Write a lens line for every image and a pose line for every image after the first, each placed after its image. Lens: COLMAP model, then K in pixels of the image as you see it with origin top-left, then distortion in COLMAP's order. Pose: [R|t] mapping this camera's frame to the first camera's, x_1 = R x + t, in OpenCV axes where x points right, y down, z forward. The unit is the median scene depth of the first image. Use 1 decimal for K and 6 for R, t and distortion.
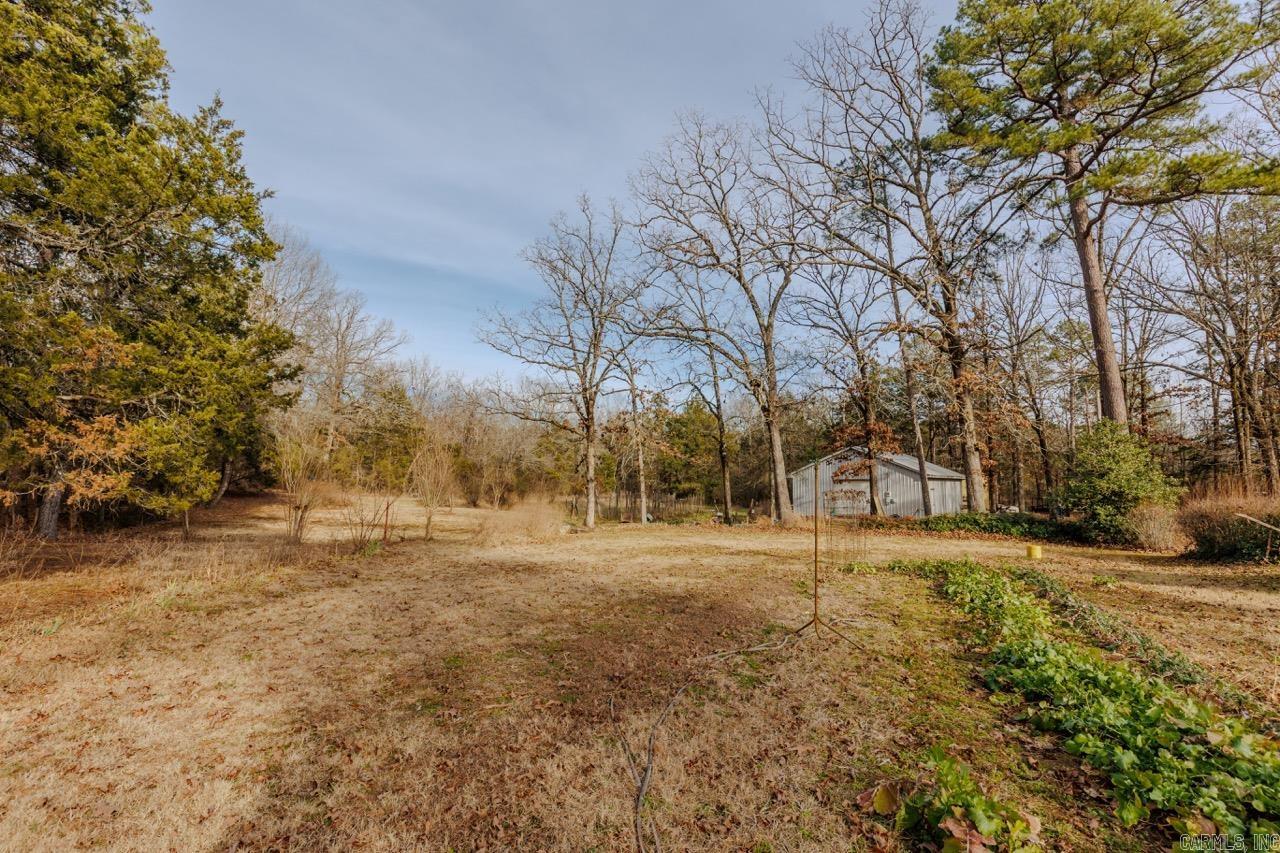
lens RADIAL K [[581.3, 0, 637.0], [0, 581.3, 432.0], [0, 0, 1]] dist [0.000112, -0.000165]
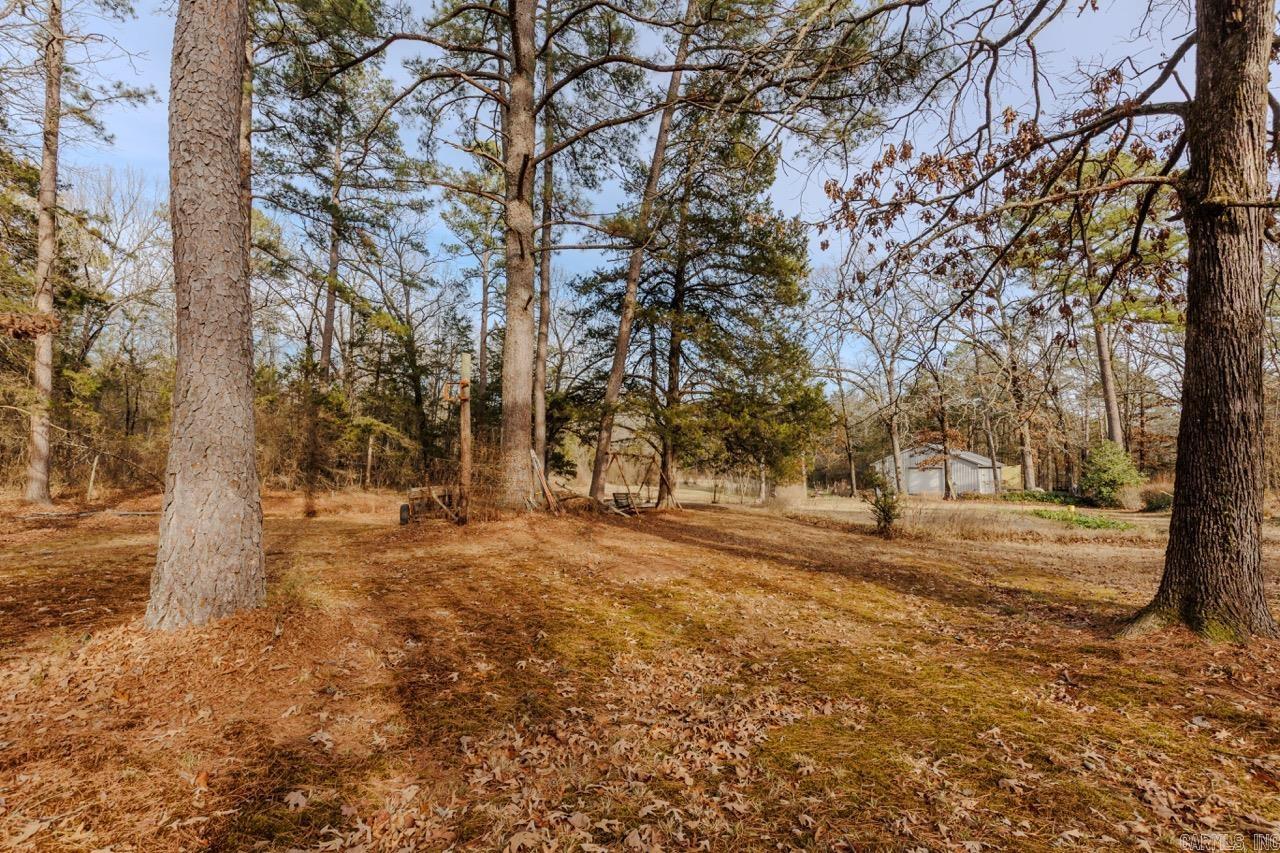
lens RADIAL K [[581.3, 0, 637.0], [0, 581.3, 432.0], [0, 0, 1]] dist [0.000112, -0.000165]
pose [[0.999884, -0.002310, -0.015087, -0.516236], [0.002811, 0.999443, 0.033260, -0.089228], [0.015002, -0.033298, 0.999333, -0.675827]]
